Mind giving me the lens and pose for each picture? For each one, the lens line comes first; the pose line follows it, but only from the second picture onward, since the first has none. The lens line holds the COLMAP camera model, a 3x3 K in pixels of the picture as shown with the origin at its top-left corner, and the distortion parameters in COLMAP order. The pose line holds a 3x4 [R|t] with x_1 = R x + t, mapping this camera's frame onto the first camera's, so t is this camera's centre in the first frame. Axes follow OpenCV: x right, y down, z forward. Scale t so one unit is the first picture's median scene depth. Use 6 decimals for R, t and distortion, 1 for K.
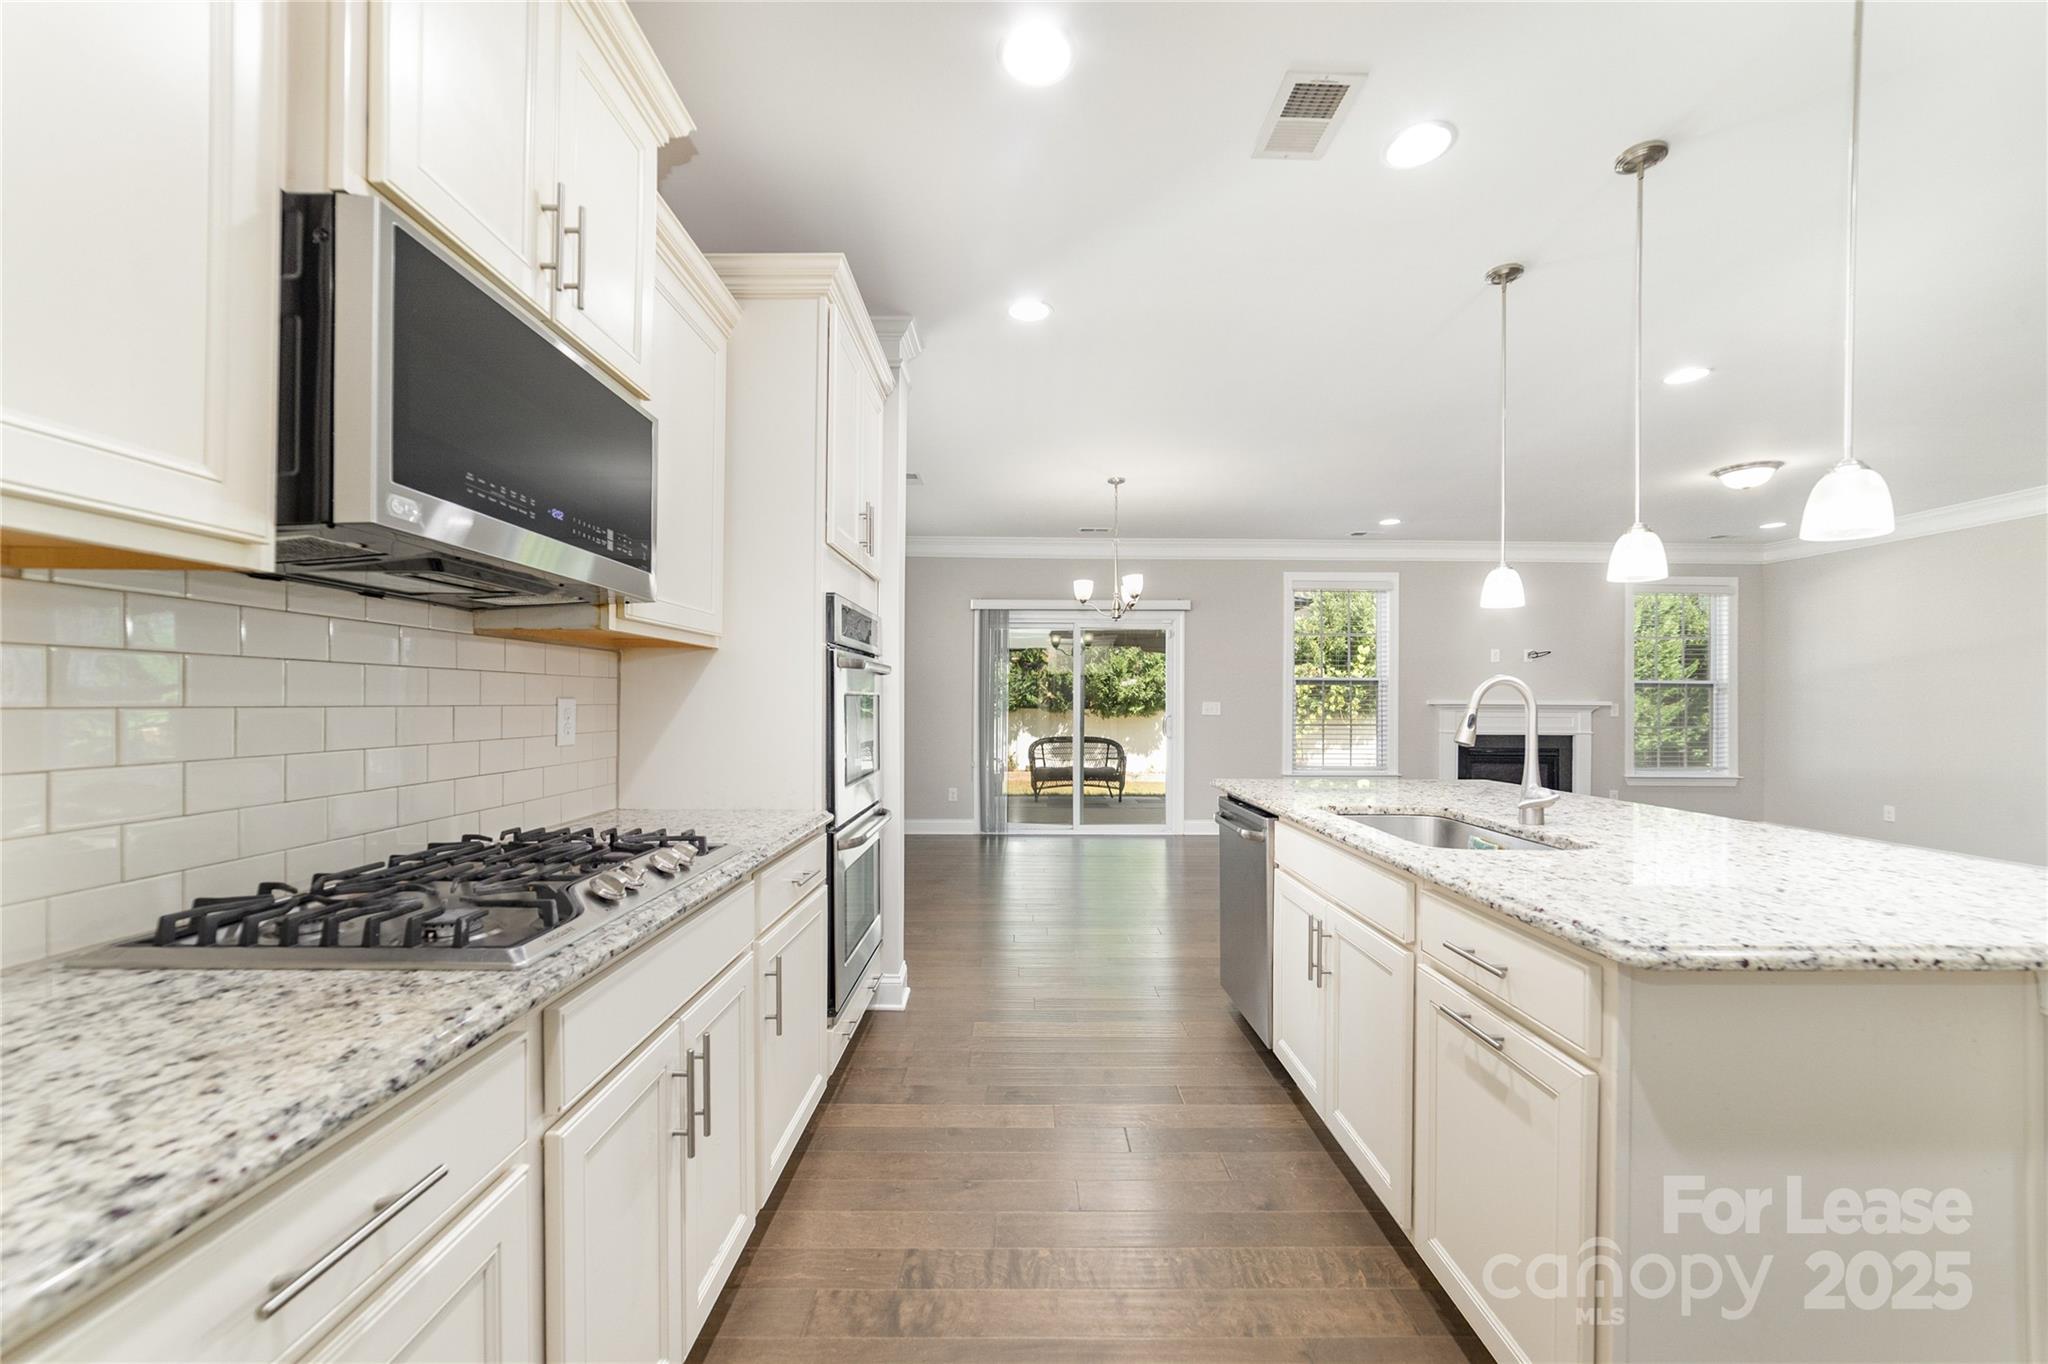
lens RADIAL K [[794.2, 0, 1022.3], [0, 794.2, 679.8], [0, 0, 1]] dist [-0.016501, 0.006395]
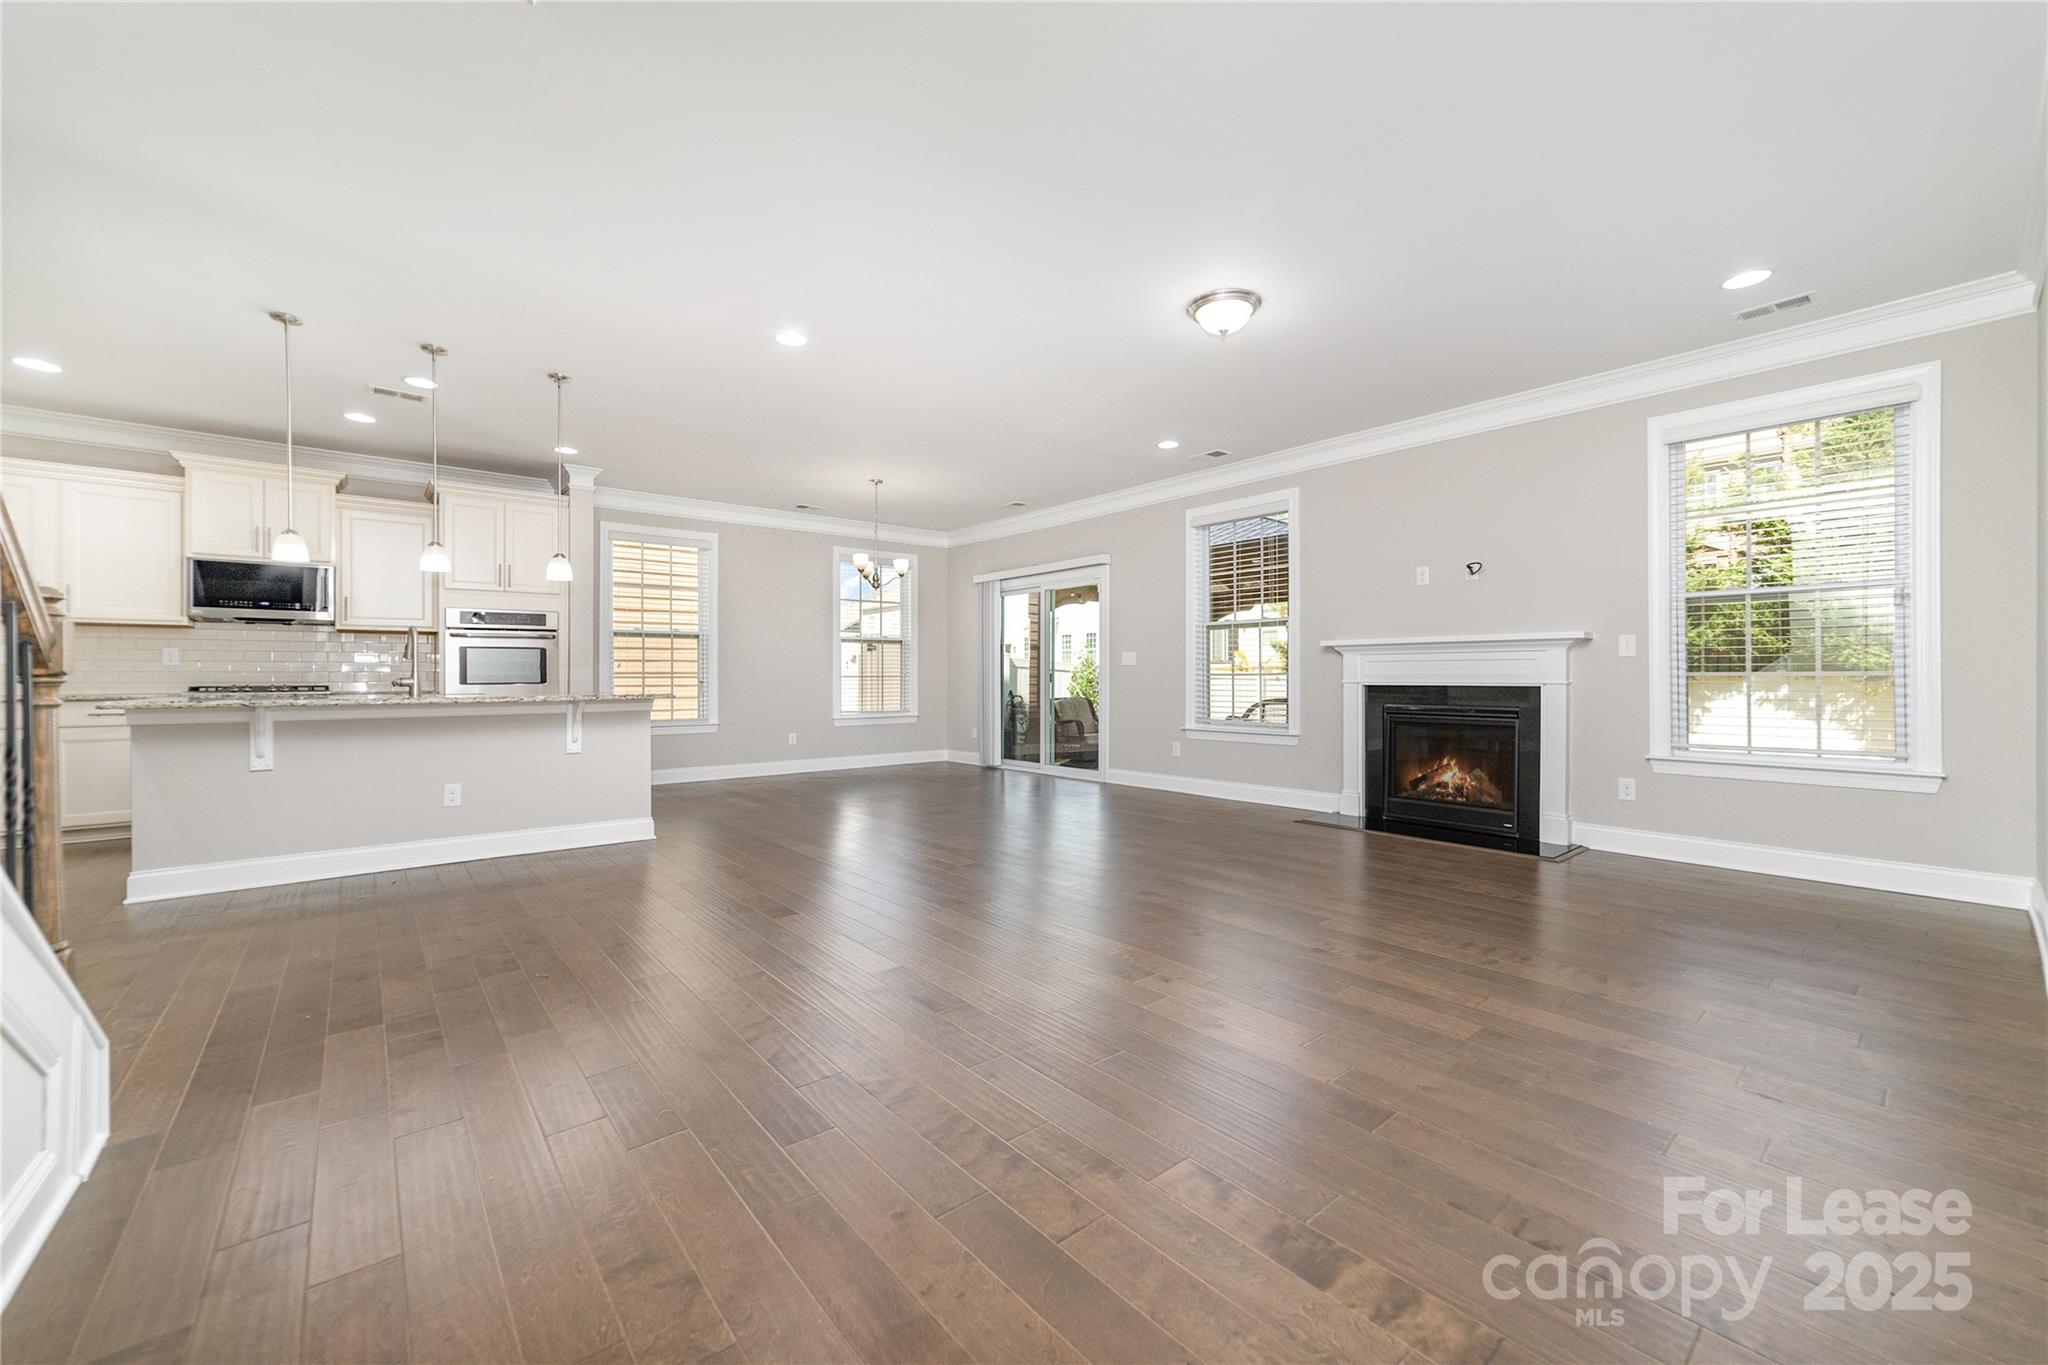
lens RADIAL K [[794.2, 0, 1022.3], [0, 794.2, 680.3], [0, 0, 1]] dist [-0.016501, 0.006395]
pose [[0.637229, -0.002833, -0.770670, 2.647996], [0.026246, 0.999493, 0.018028, 0.116342], [0.770228, -0.031715, 0.636980, 0.725242]]
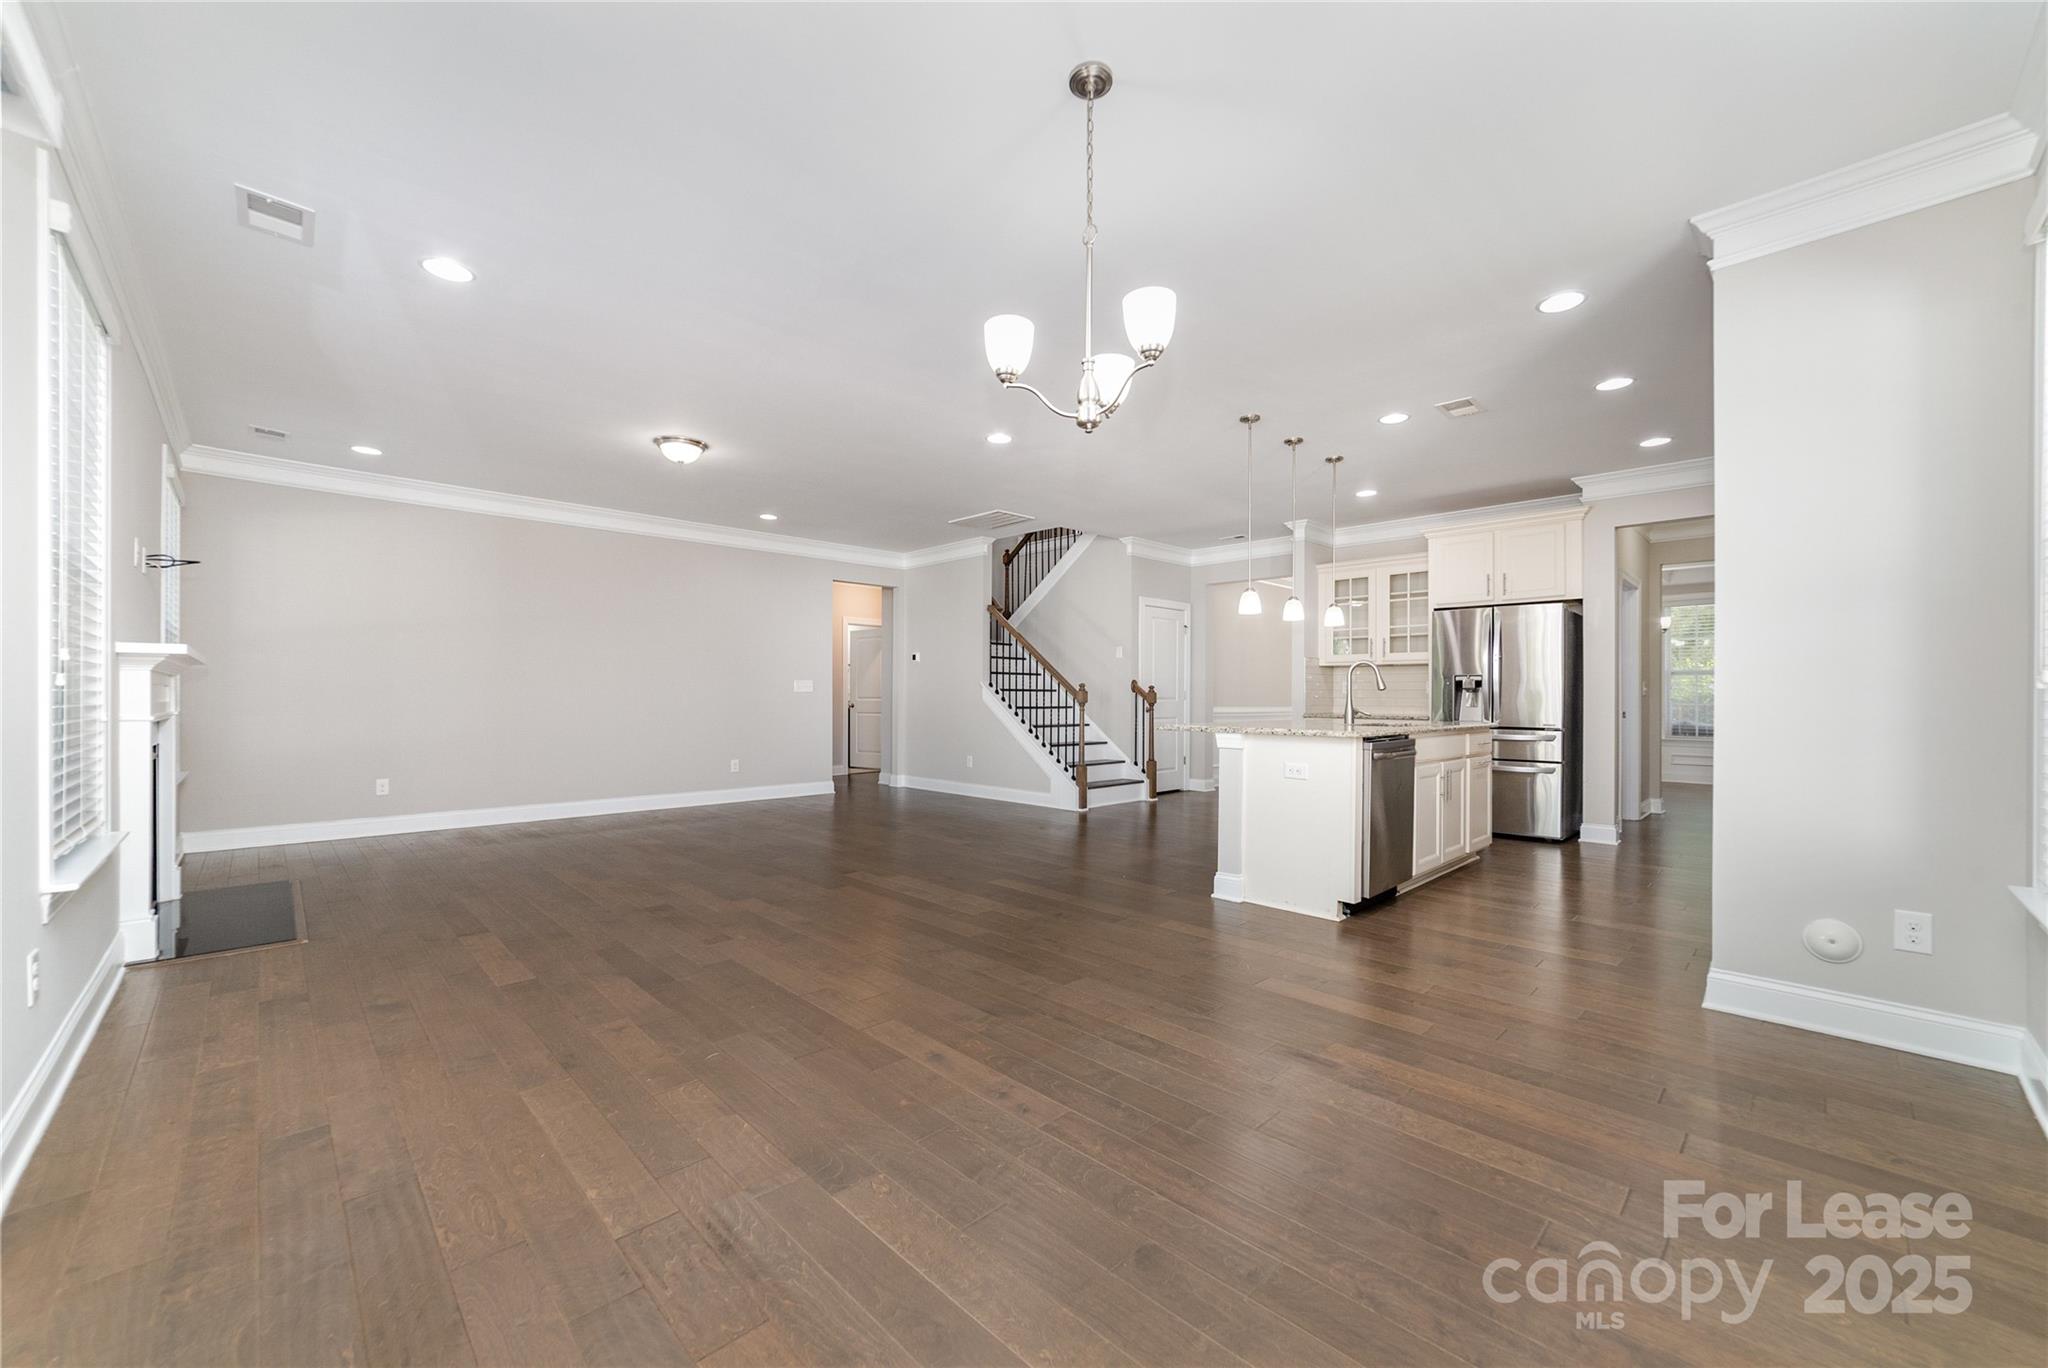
lens RADIAL K [[794.2, 0, 1022.3], [0, 794.2, 681.8], [0, 0, 1]] dist [-0.016501, 0.006395]
pose [[-0.696252, 0.008391, 0.717748, -0.289096], [-0.024004, 0.999100, -0.034965, 0.130609], [-0.717396, -0.041573, -0.695424, 2.670841]]
